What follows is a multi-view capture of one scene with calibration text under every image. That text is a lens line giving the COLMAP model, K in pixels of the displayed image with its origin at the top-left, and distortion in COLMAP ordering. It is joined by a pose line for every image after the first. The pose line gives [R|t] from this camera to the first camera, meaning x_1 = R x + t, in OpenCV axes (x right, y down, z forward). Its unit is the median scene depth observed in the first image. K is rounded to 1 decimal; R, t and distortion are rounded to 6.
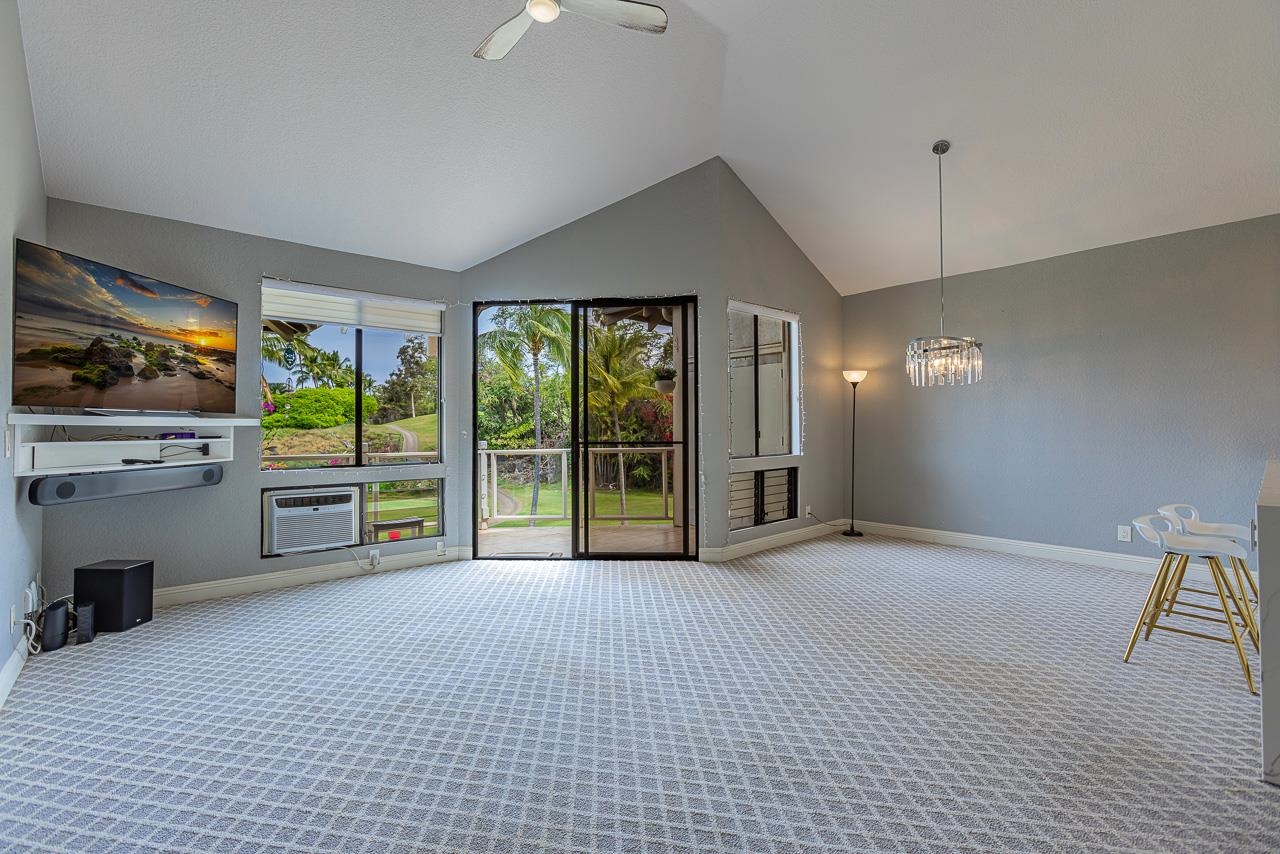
lens RADIAL K [[560.1, 0, 617.9], [0, 560.1, 414.7], [0, 0, 1]] dist [-0.005915, 0.005957]
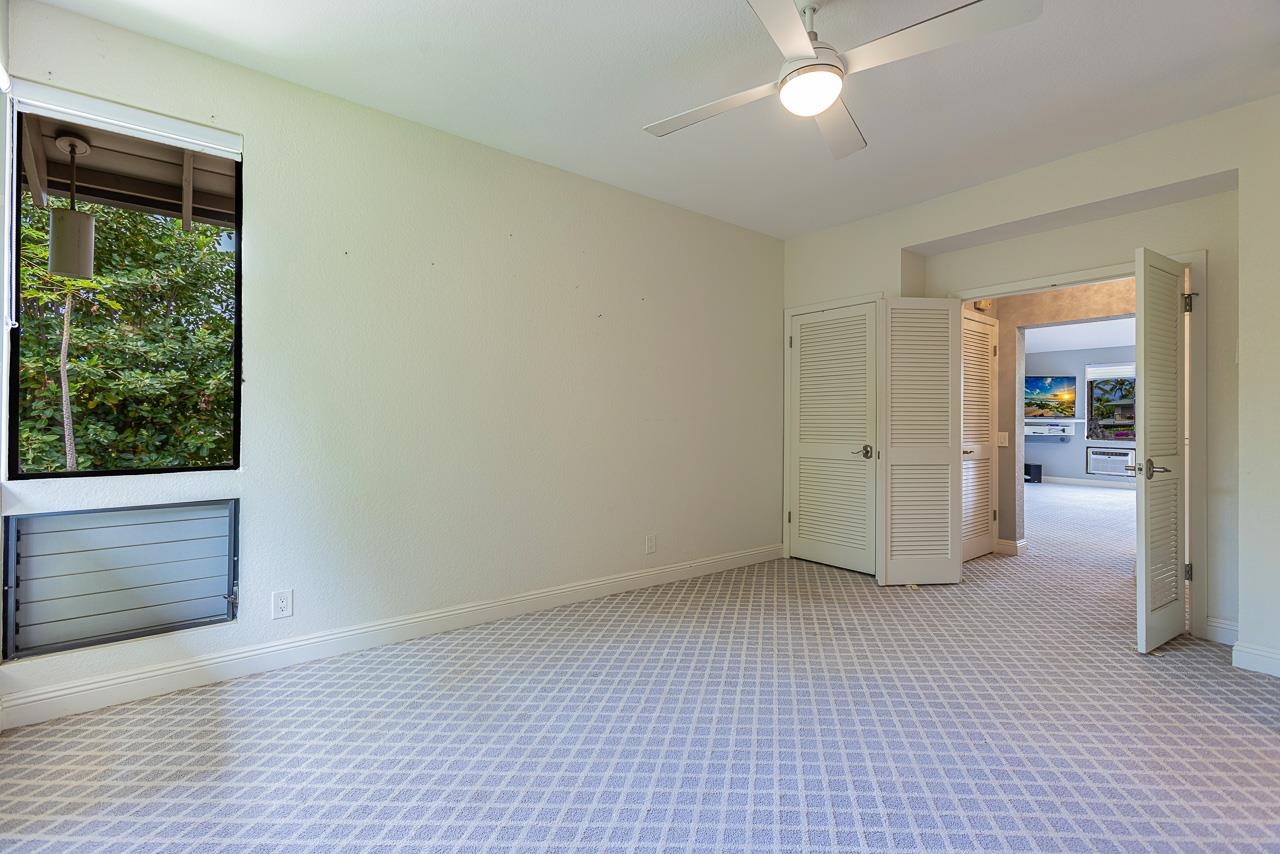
lens RADIAL K [[574.1, 0, 634.1], [0, 574.1, 423.7], [0, 0, 1]] dist [0.003165, 0.002402]
pose [[-0.027386, 0.013286, -0.999537, 1.825283], [0.007311, 0.999888, 0.013091, -0.019371], [0.999598, -0.006949, -0.027480, -0.884476]]
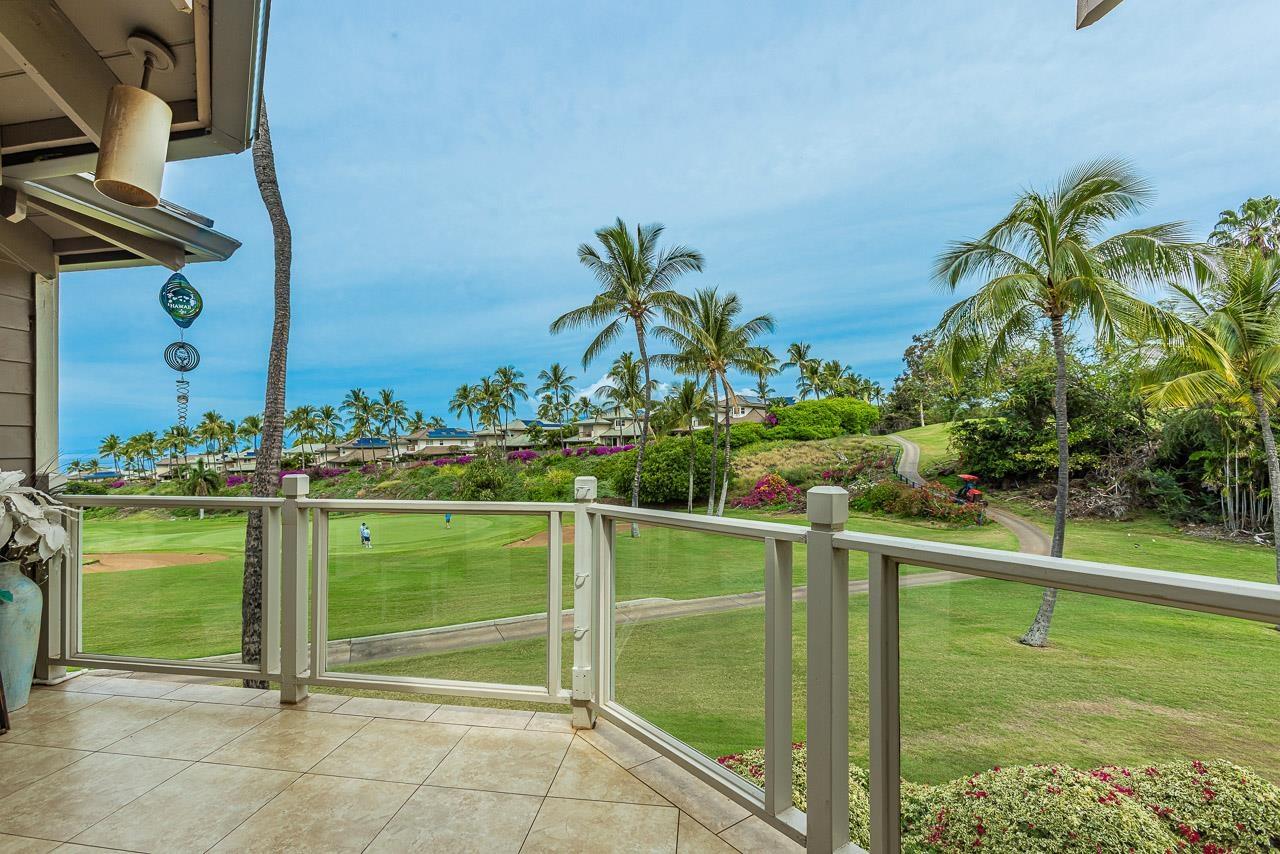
lens RADIAL K [[560.1, 0, 621.8], [0, 560.1, 465.4], [0, 0, 1]] dist [-0.005915, 0.005957]
pose [[0.645173, 0.030539, -0.763426, 0.059046], [0.023619, 0.997926, 0.059880, 0.028254], [0.763671, -0.056664, 0.643114, 1.242381]]
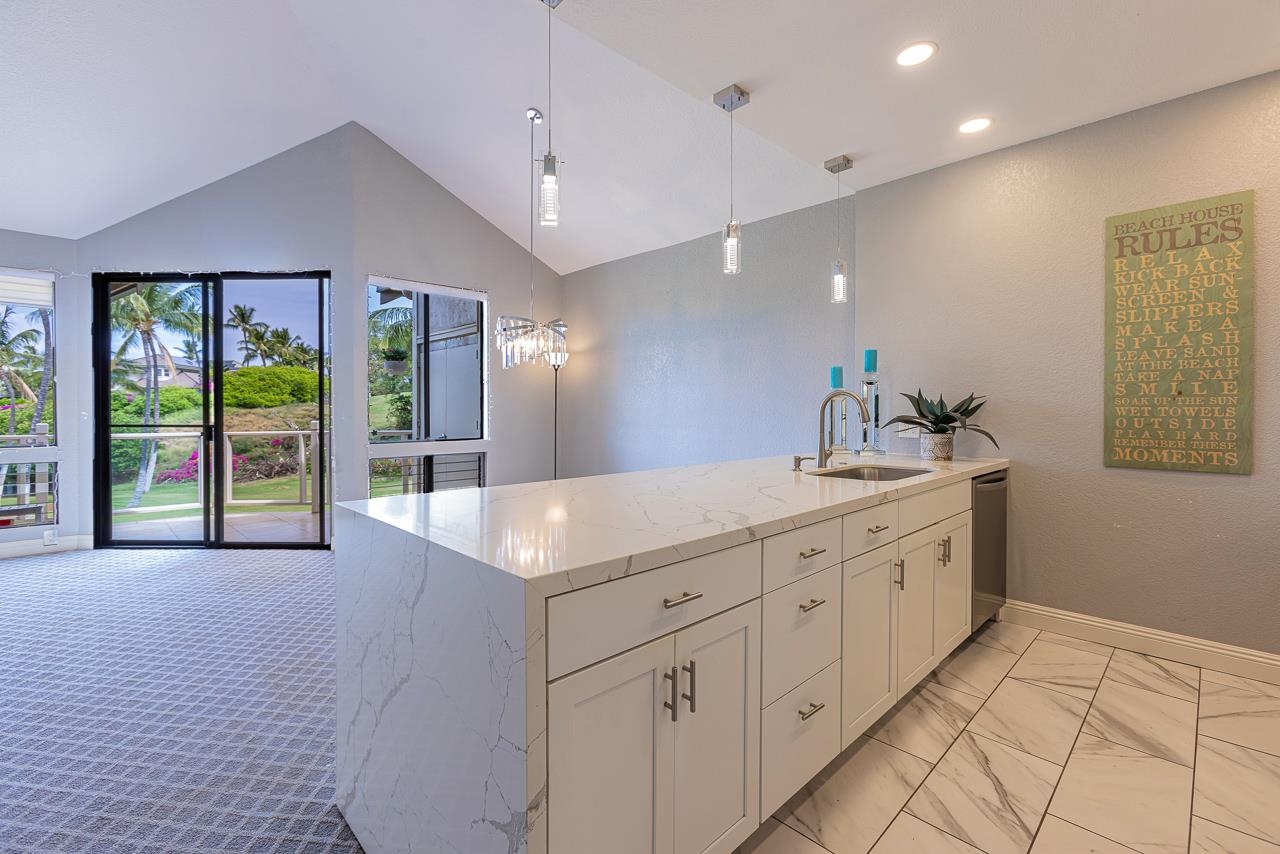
lens RADIAL K [[560.1, 0, 622.1], [0, 560.1, 414.8], [0, 0, 1]] dist [-0.005915, 0.005957]
pose [[0.999032, 0.009273, 0.042991, 0.634516], [-0.010630, 0.999449, 0.031447, -0.005188], [-0.042676, -0.031874, 0.998580, 0.038403]]
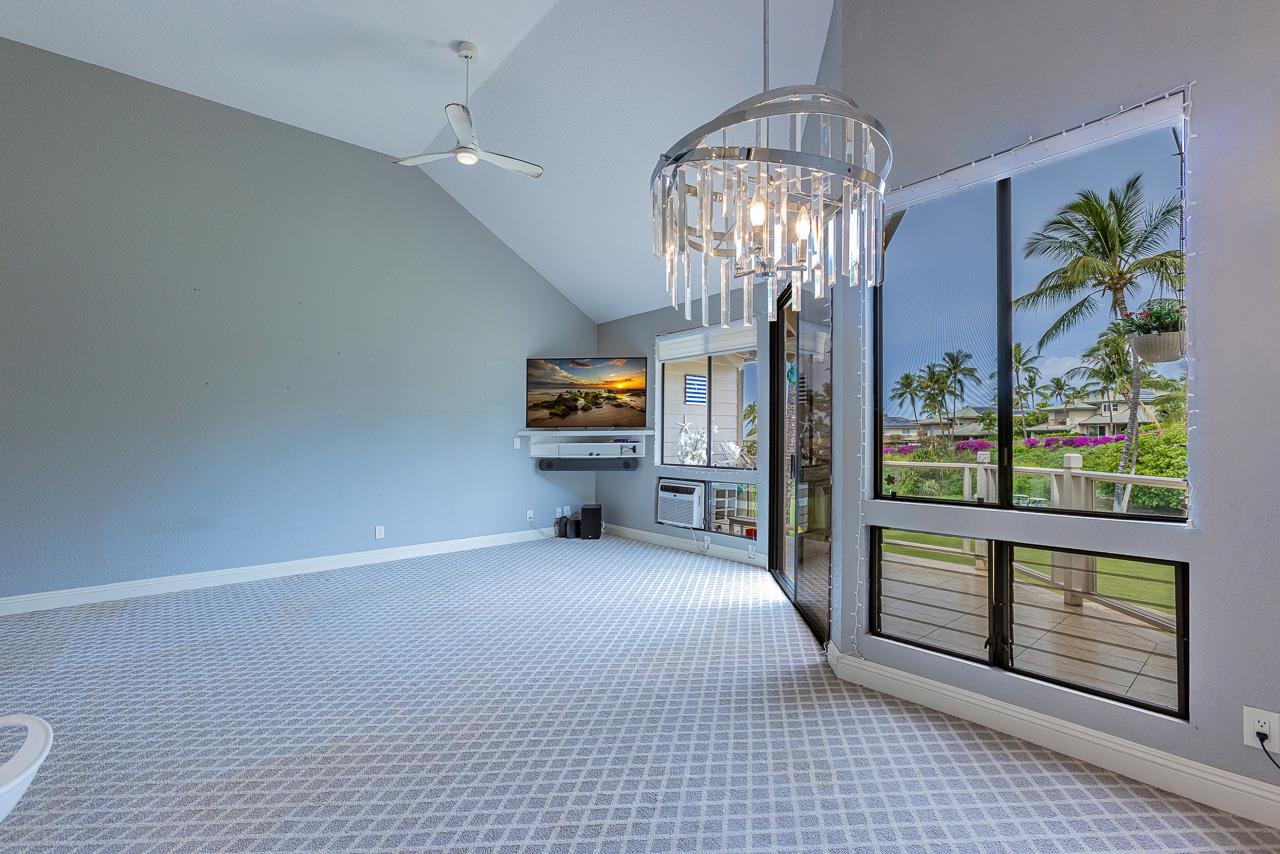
lens RADIAL K [[574.1, 0, 650.6], [0, 574.1, 425.8], [0, 0, 1]] dist [0.003165, 0.002402]
pose [[0.010767, -0.010821, -0.999883, 0.811853], [0.031151, 0.999460, -0.010481, 0.010042], [0.999457, -0.031035, 0.011098, 0.863936]]
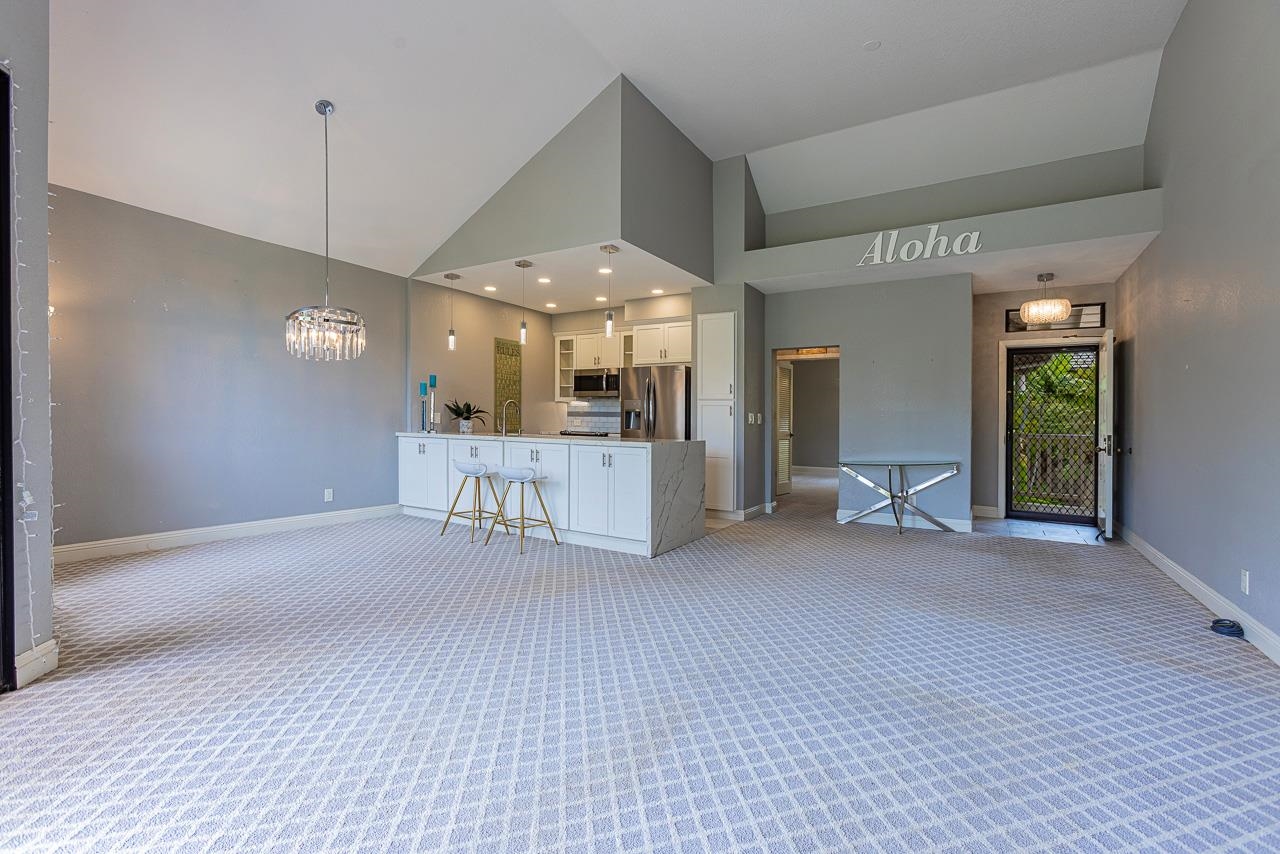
lens RADIAL K [[574.1, 0, 617.0], [0, 574.1, 423.2], [0, 0, 1]] dist [0.003165, 0.002402]
pose [[-0.276779, 0.001164, 0.960933, -0.443207], [-0.037626, 0.999219, -0.012048, 0.046959], [-0.960197, -0.039491, -0.276519, 0.731104]]
